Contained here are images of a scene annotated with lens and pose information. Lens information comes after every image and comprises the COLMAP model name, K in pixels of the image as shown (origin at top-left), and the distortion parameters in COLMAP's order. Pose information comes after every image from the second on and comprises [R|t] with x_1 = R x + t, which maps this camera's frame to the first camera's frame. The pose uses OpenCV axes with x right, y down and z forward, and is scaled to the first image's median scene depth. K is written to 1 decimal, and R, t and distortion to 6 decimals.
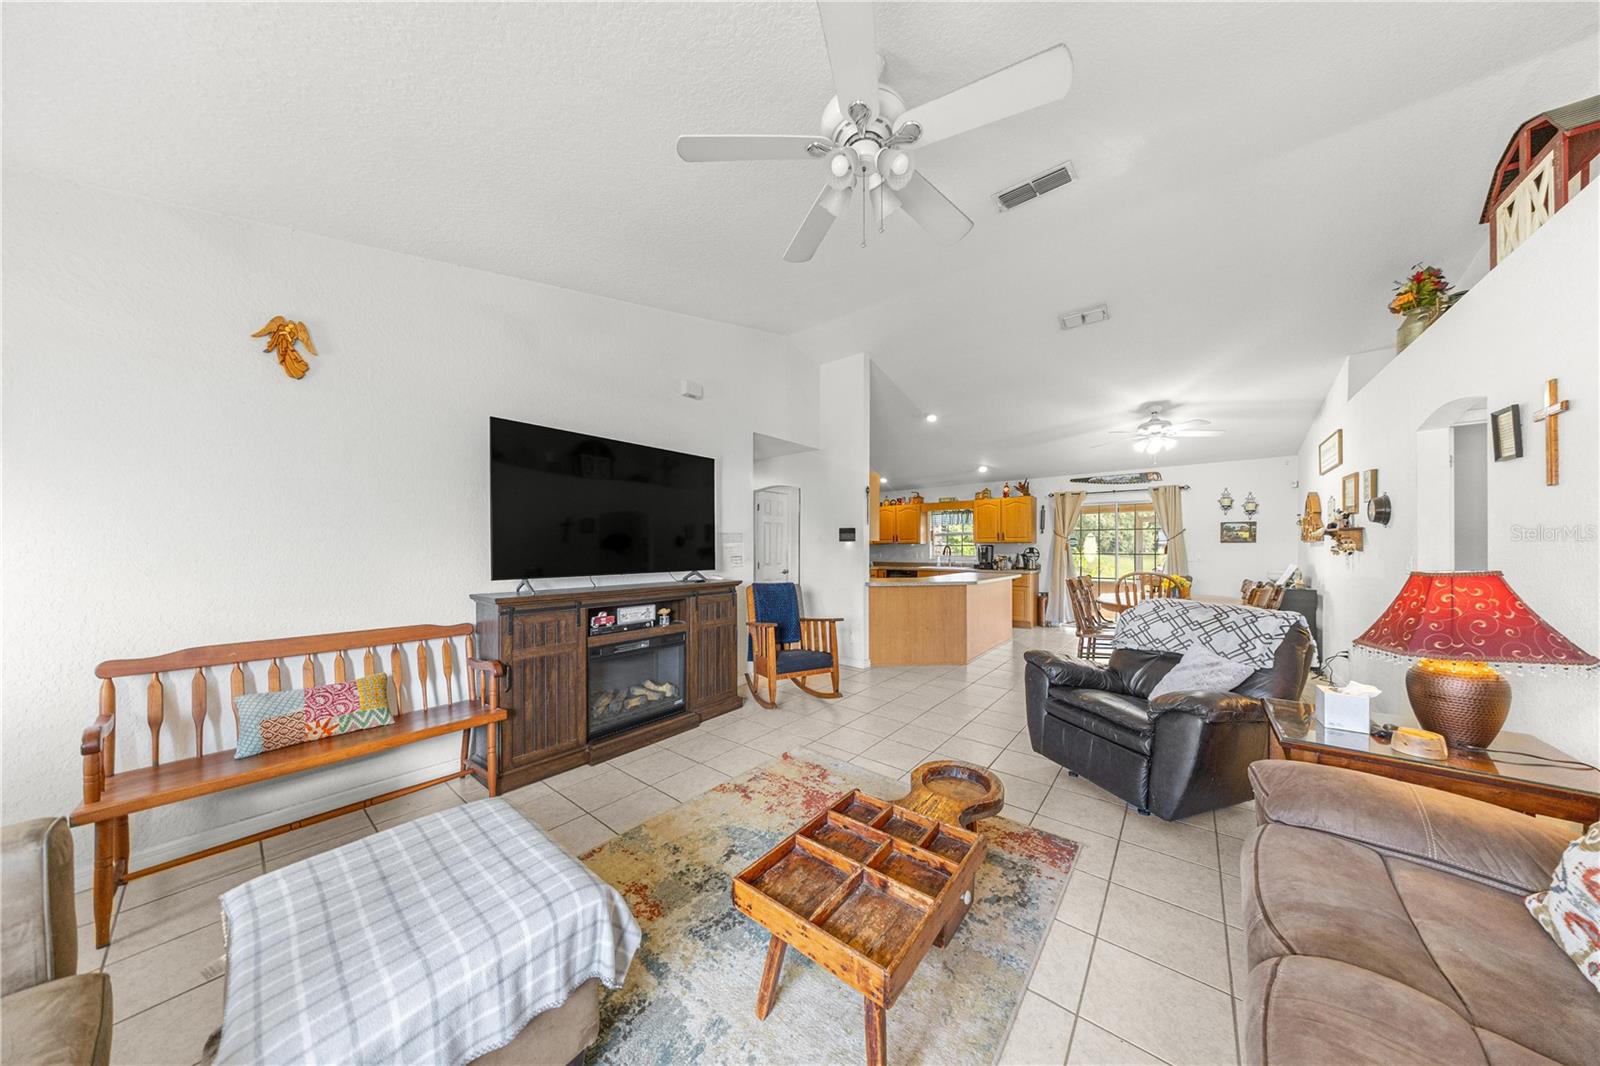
lens RADIAL K [[460.3, 0, 808.7], [0, 460.3, 552.8], [0, 0, 1]] dist [-0.001708, 0.000052]
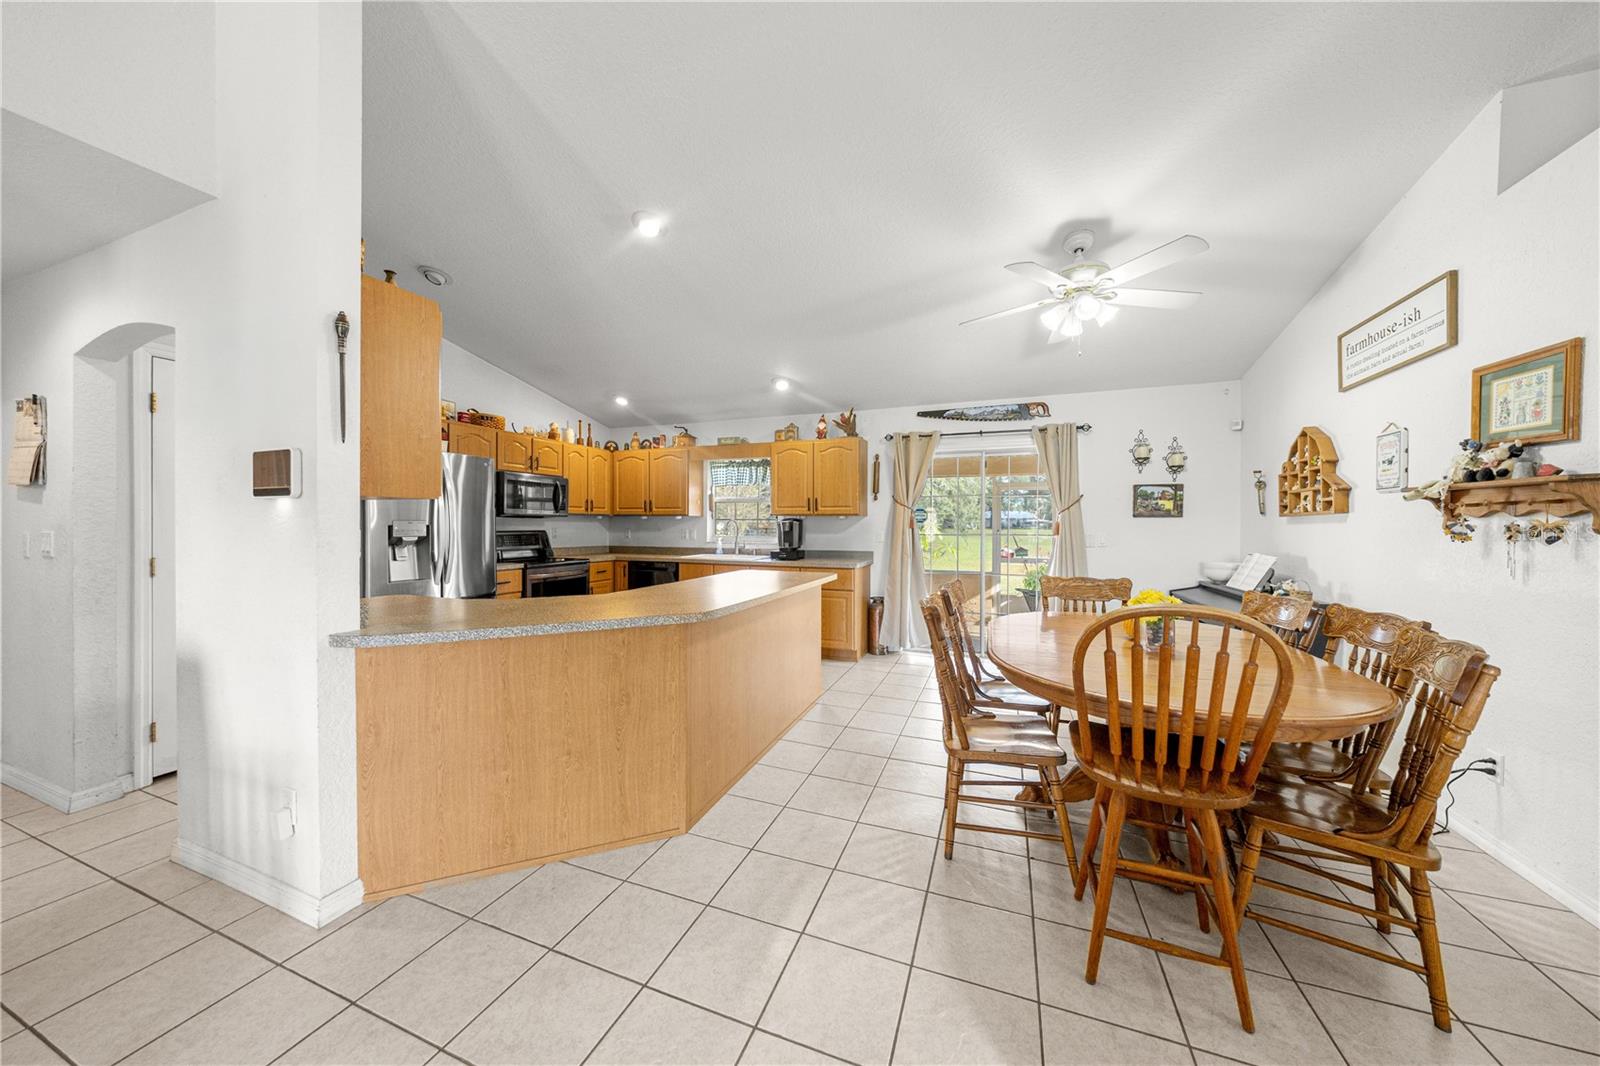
lens RADIAL K [[520.3, 0, 800.0], [0, 520.3, 530.9], [0, 0, 1]] dist [0.002145, 0.000047]
pose [[0.950550, 0.002232, 0.310564, 0.217206], [-0.003471, 0.999988, 0.003435, -0.004028], [-0.310552, -0.004343, 0.950546, 0.411714]]
